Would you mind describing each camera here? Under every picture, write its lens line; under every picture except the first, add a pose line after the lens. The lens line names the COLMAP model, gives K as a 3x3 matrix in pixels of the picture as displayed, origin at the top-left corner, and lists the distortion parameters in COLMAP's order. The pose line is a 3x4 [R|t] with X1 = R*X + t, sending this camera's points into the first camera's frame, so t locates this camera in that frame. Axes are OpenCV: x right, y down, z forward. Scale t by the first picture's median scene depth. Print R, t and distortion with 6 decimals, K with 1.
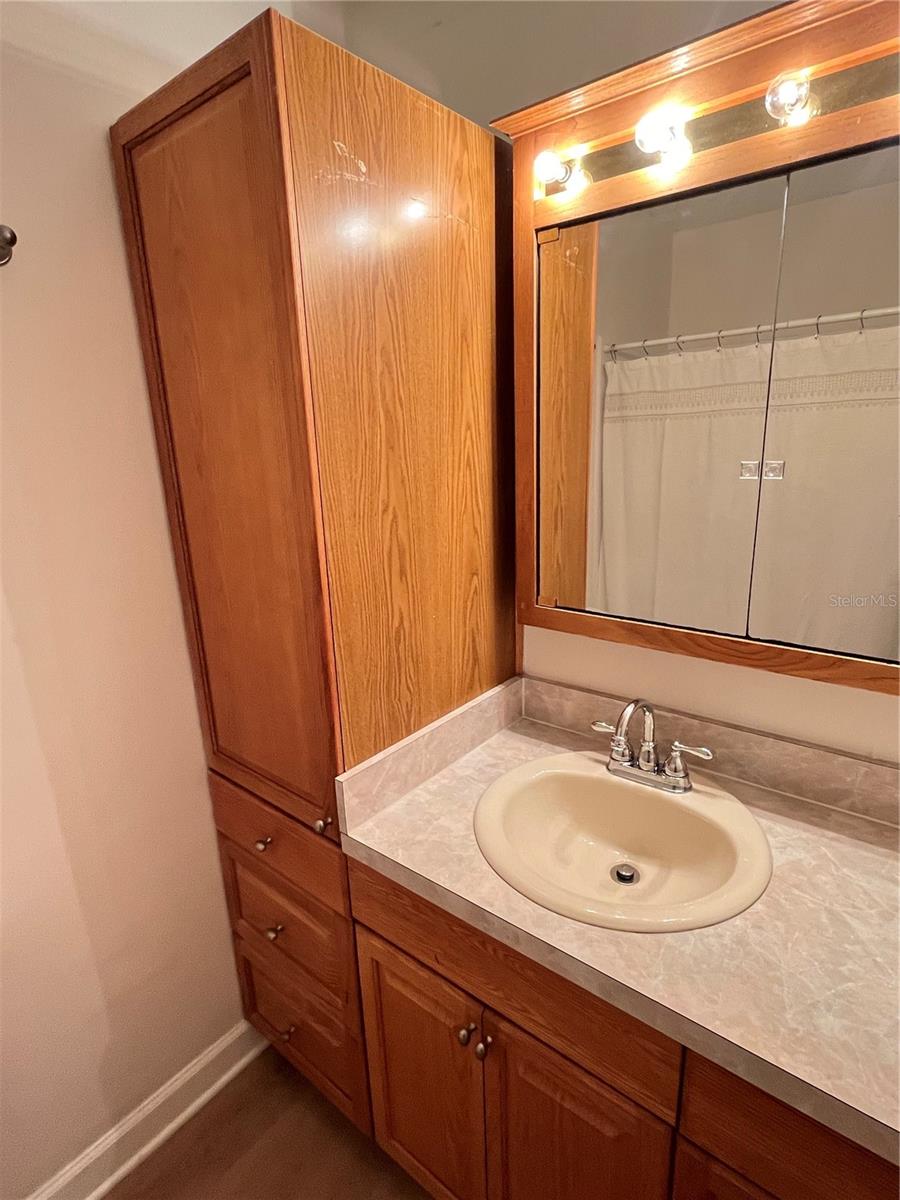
lens RADIAL K [[617.9, 0, 452.6], [0, 617.9, 598.7], [0, 0, 1]] dist [-0.003548, 0.000308]
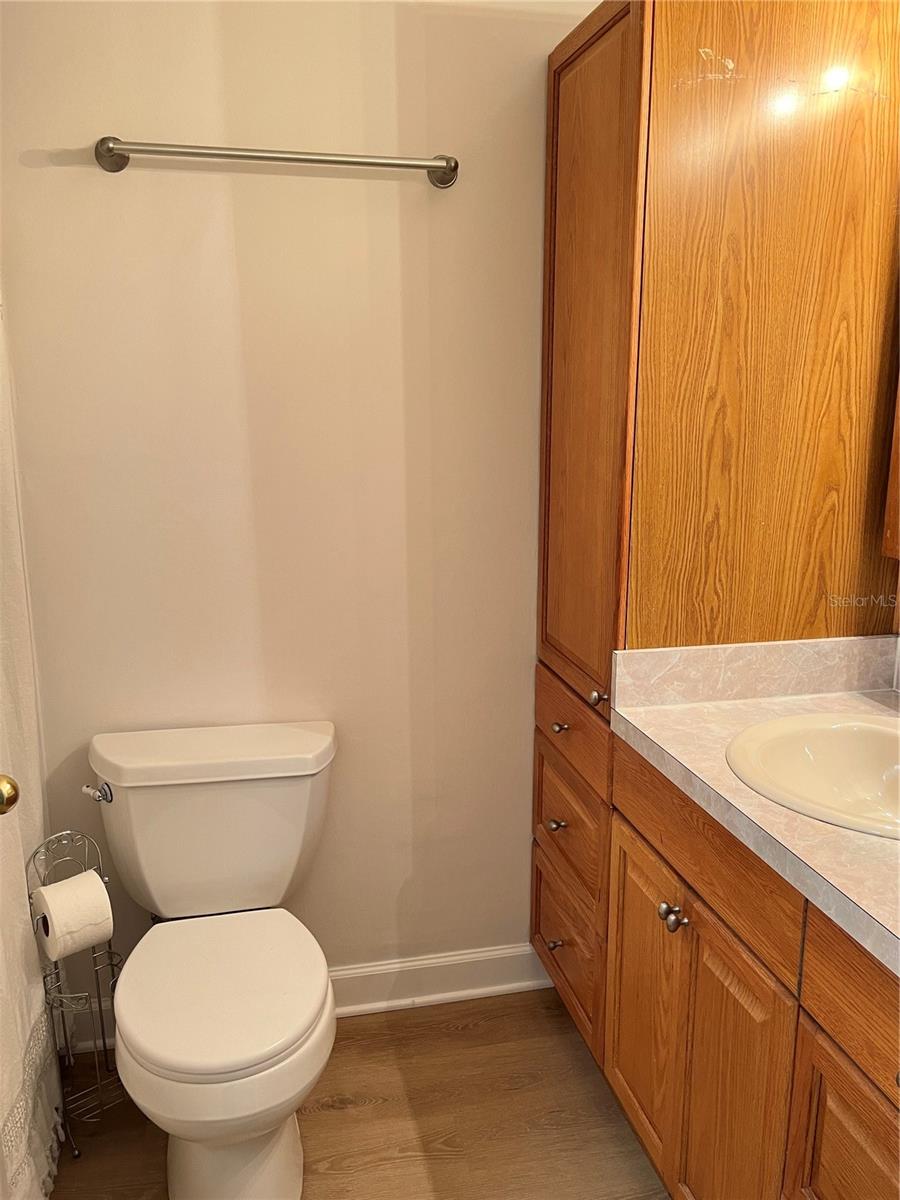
lens RADIAL K [[955.8, 0, 449.2], [0, 955.8, 599.4], [0, 0, 1]] dist [0.010381, -0.015880]
pose [[0.785988, 0.167610, -0.595088, 0.504645], [-0.184254, 0.982314, 0.033313, 0.191973], [0.590147, 0.083464, 0.802970, -0.433076]]
